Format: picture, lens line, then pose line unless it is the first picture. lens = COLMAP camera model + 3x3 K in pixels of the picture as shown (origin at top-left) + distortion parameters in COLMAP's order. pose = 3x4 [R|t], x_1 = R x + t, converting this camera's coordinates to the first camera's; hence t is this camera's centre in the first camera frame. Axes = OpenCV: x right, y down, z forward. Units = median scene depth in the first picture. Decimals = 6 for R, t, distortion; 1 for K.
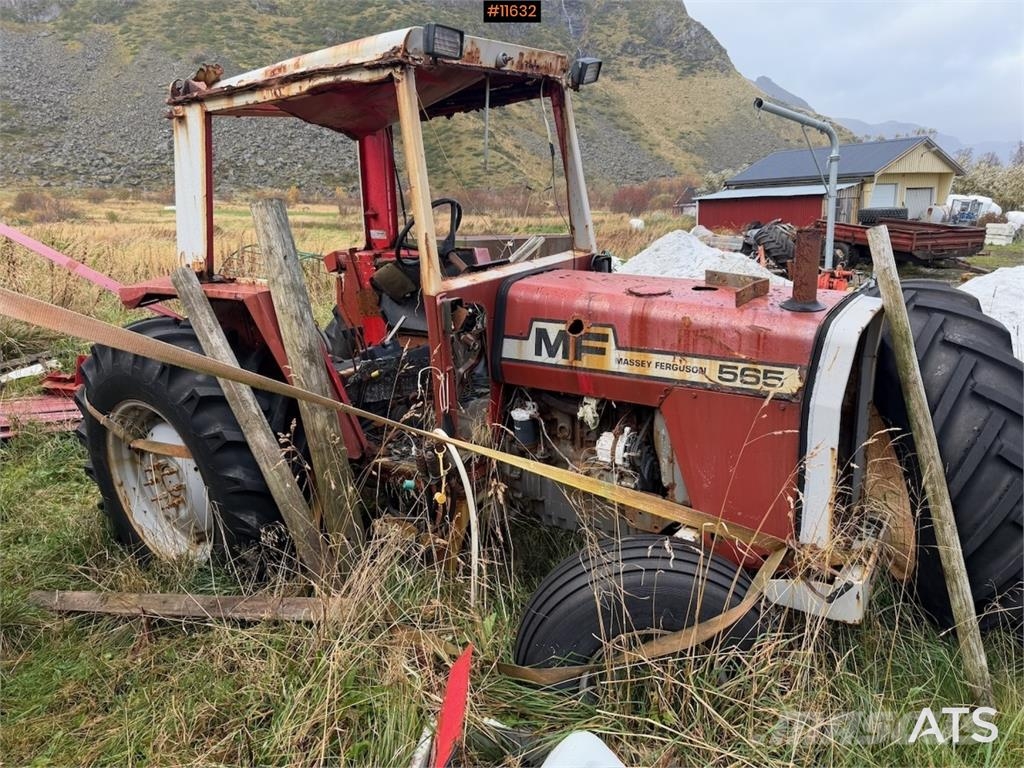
lens RADIAL K [[724.6, 0, 509.4], [0, 724.6, 387.7], [0, 0, 1]] dist [0.031197, -0.042018]
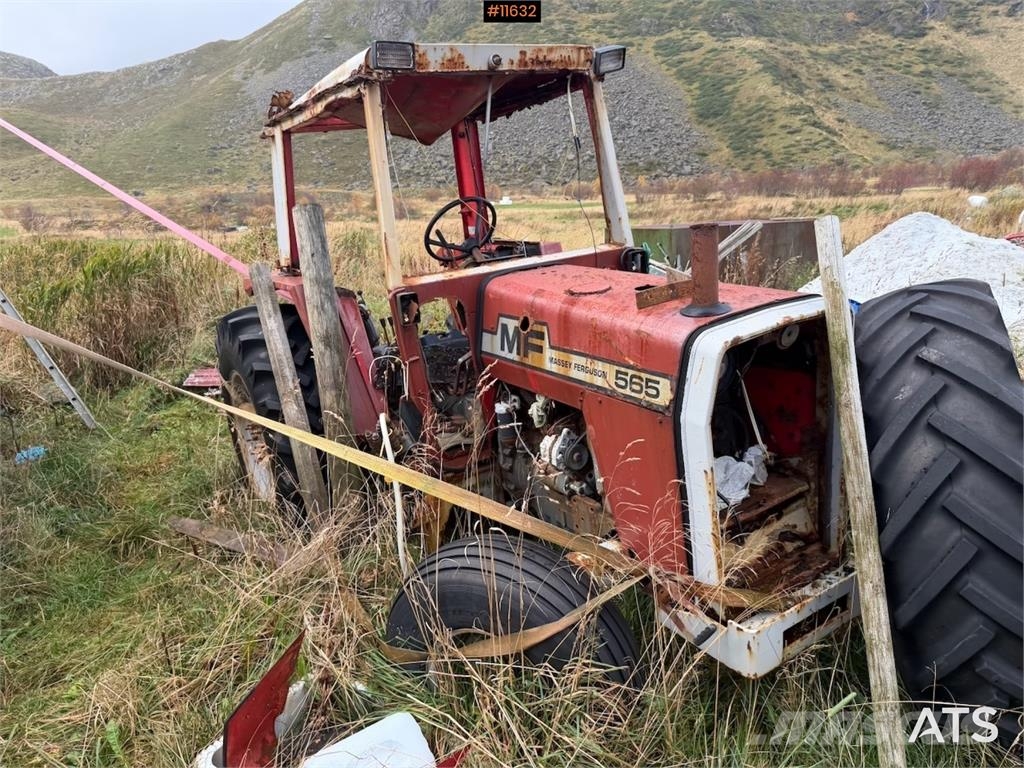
lens RADIAL K [[721.1, 0, 509.1], [0, 721.1, 371.7], [0, 0, 1]] dist [0.060759, -0.072982]
pose [[0.914337, 0.060944, -0.400343, 0.423968], [-0.062177, 0.998016, 0.009923, -0.023505], [0.400153, 0.015819, 0.916312, 0.071096]]
